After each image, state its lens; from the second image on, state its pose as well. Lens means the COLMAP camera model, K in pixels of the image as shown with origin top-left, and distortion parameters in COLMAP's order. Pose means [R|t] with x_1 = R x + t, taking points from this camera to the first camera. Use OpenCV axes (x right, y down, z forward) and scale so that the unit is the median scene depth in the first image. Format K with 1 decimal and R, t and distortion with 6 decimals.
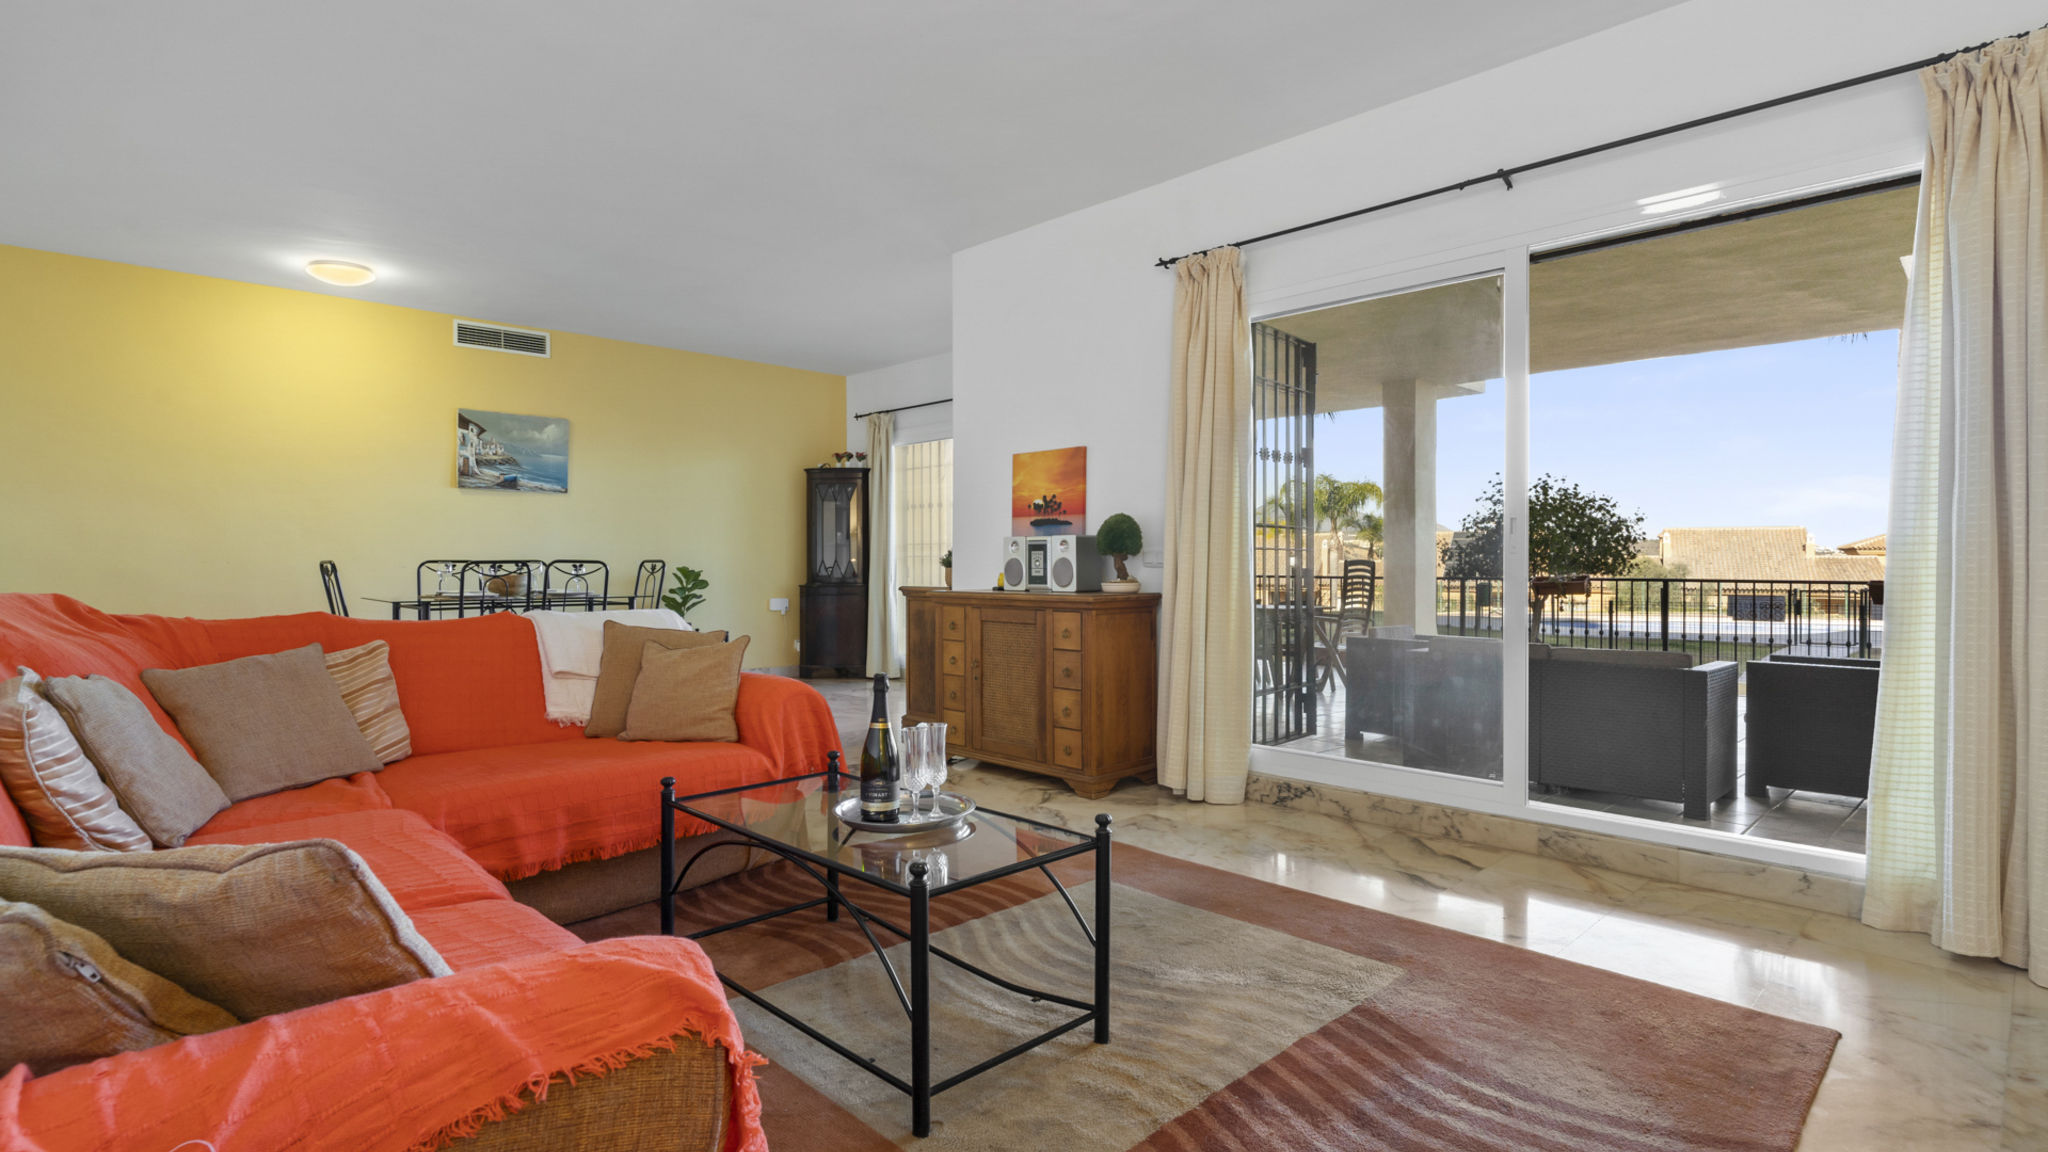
lens RADIAL K [[1013.3, 0, 1034.0], [0, 1013.3, 549.2], [0, 0, 1]] dist [0.015892, -0.000110]
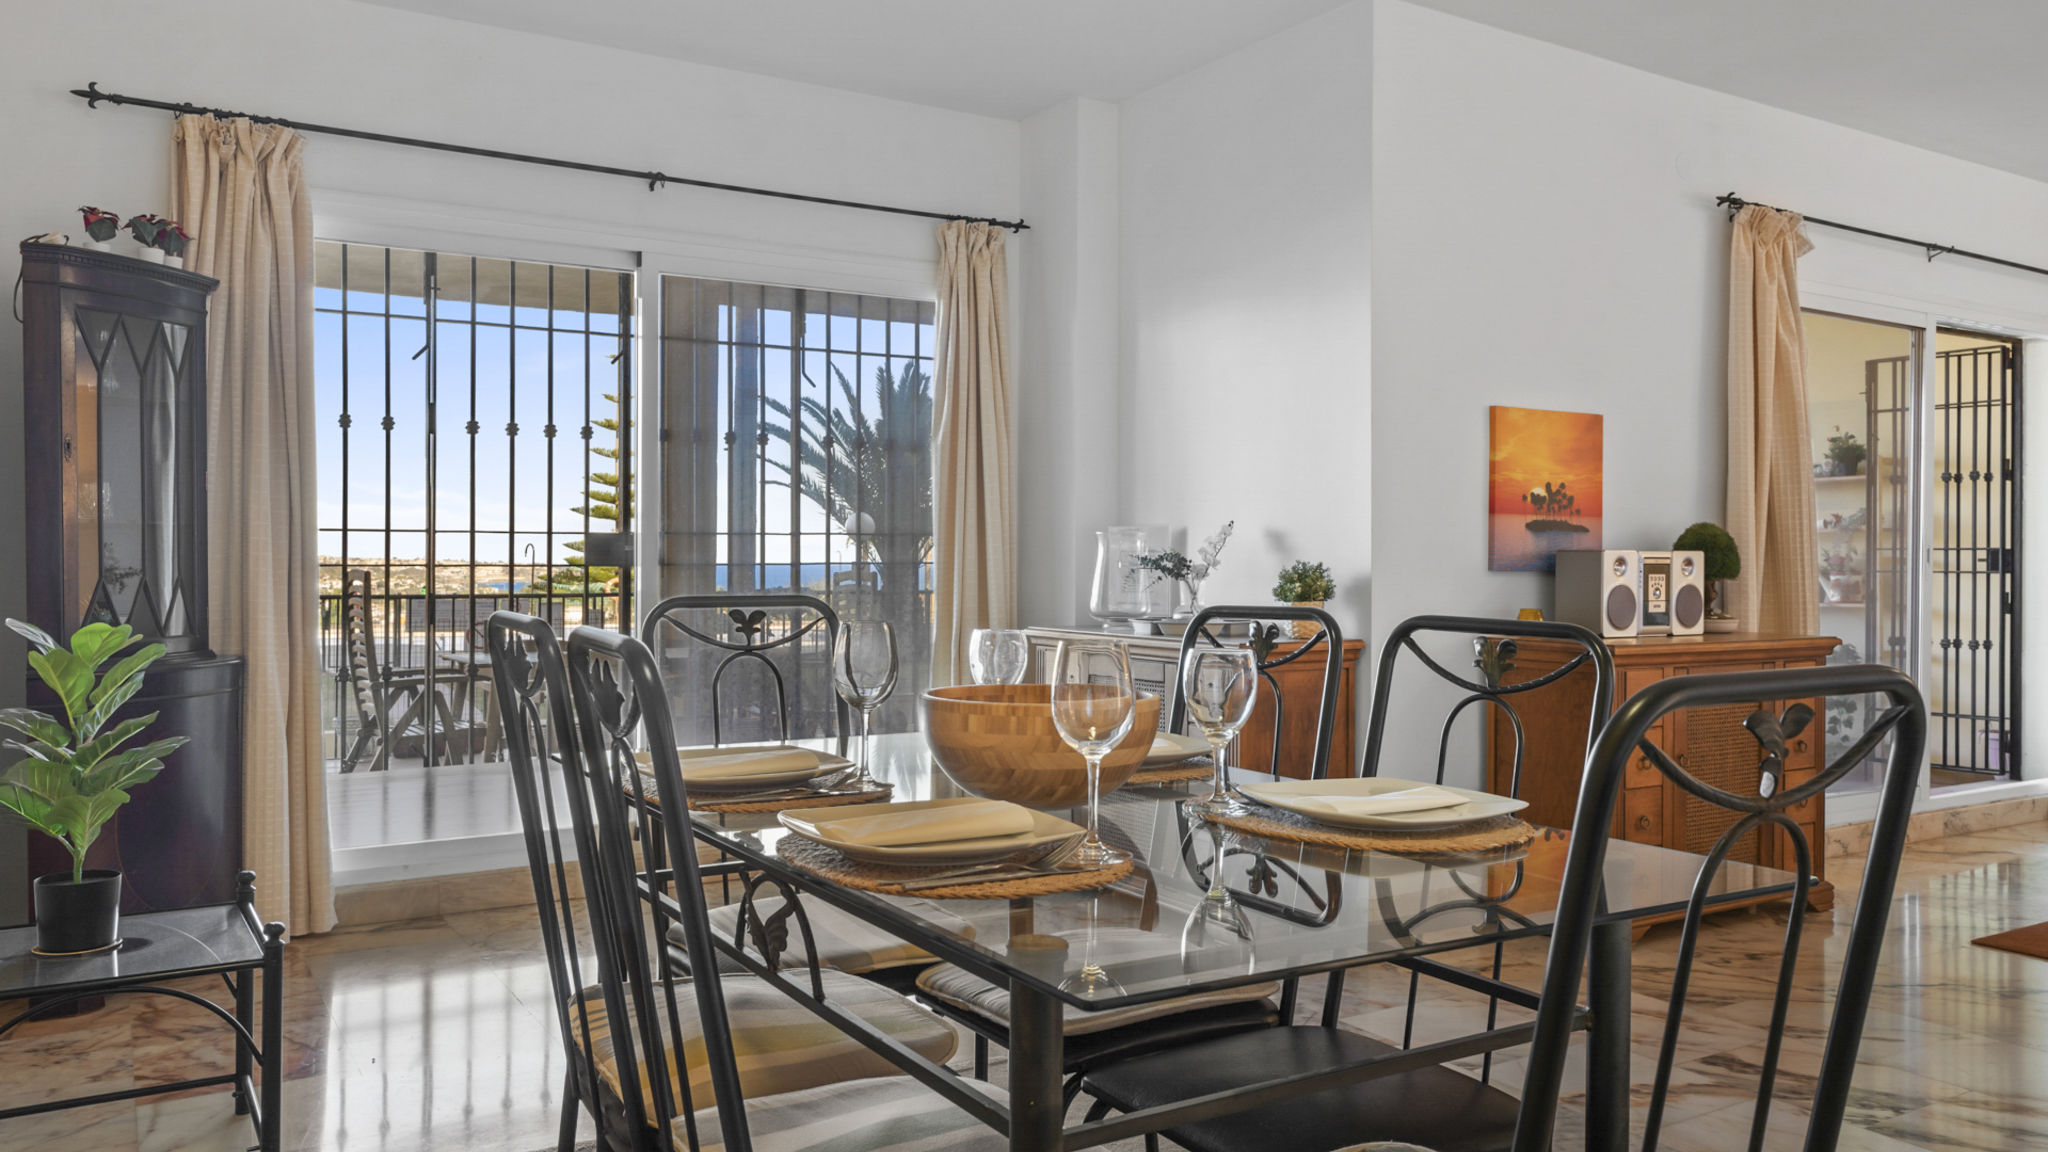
lens RADIAL K [[1460.2, 0, 998.3], [0, 1460.2, 565.6], [0, 0, 1]] dist [0.003151, 0.005086]
pose [[0.225934, 0.002473, 0.974139, -0.933526], [-0.021145, 0.999774, 0.002366, 0.002974], [-0.973913, -0.021132, 0.225935, 1.118985]]
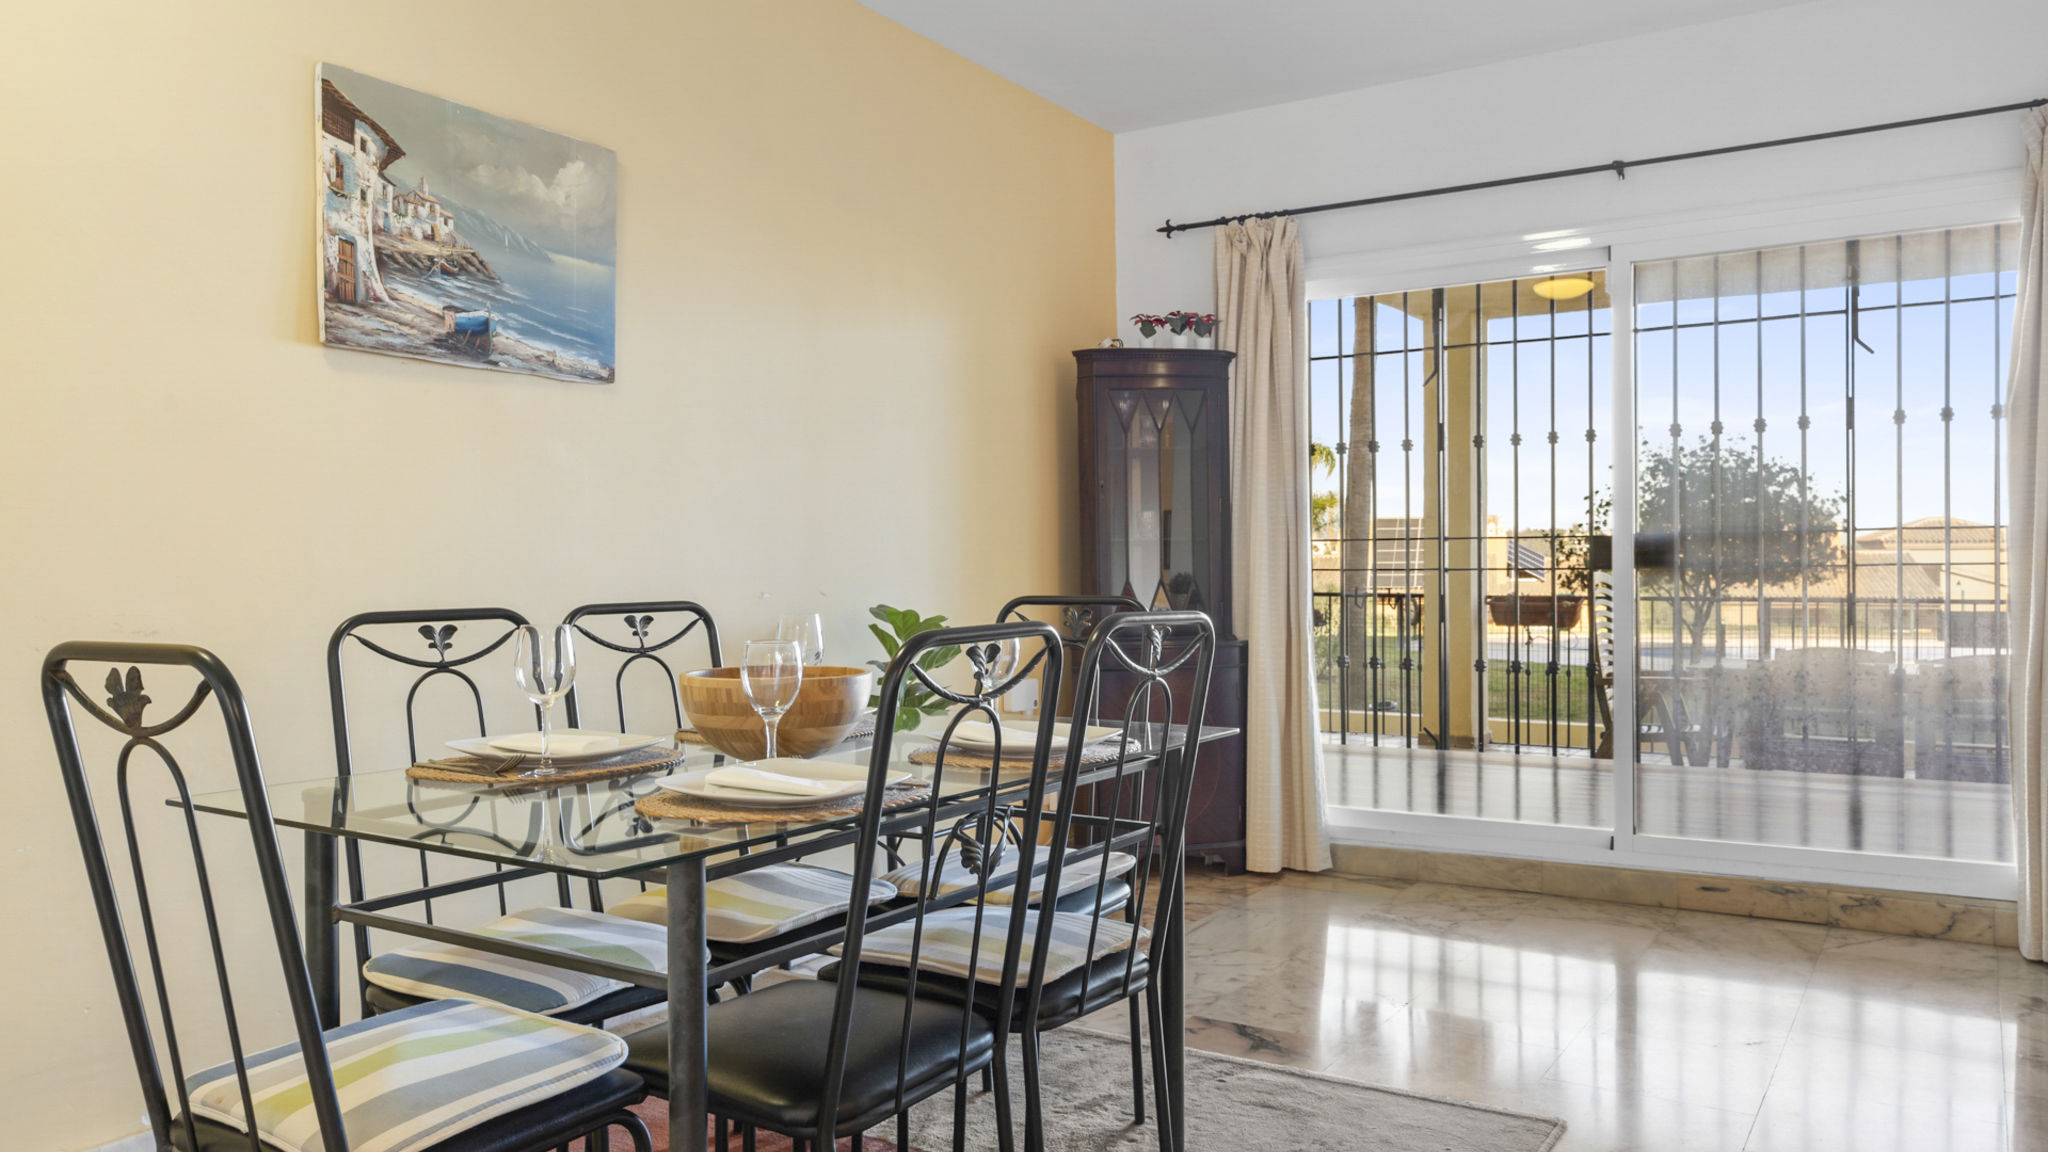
lens RADIAL K [[1460.2, 0, 1040.9], [0, 1460.2, 595.9], [0, 0, 1]] dist [0.003151, 0.005086]
pose [[0.969378, -0.011144, 0.245319, -0.648864], [0.002115, 0.999312, 0.037041, -0.006955], [-0.245563, -0.035388, 0.968735, 0.760216]]
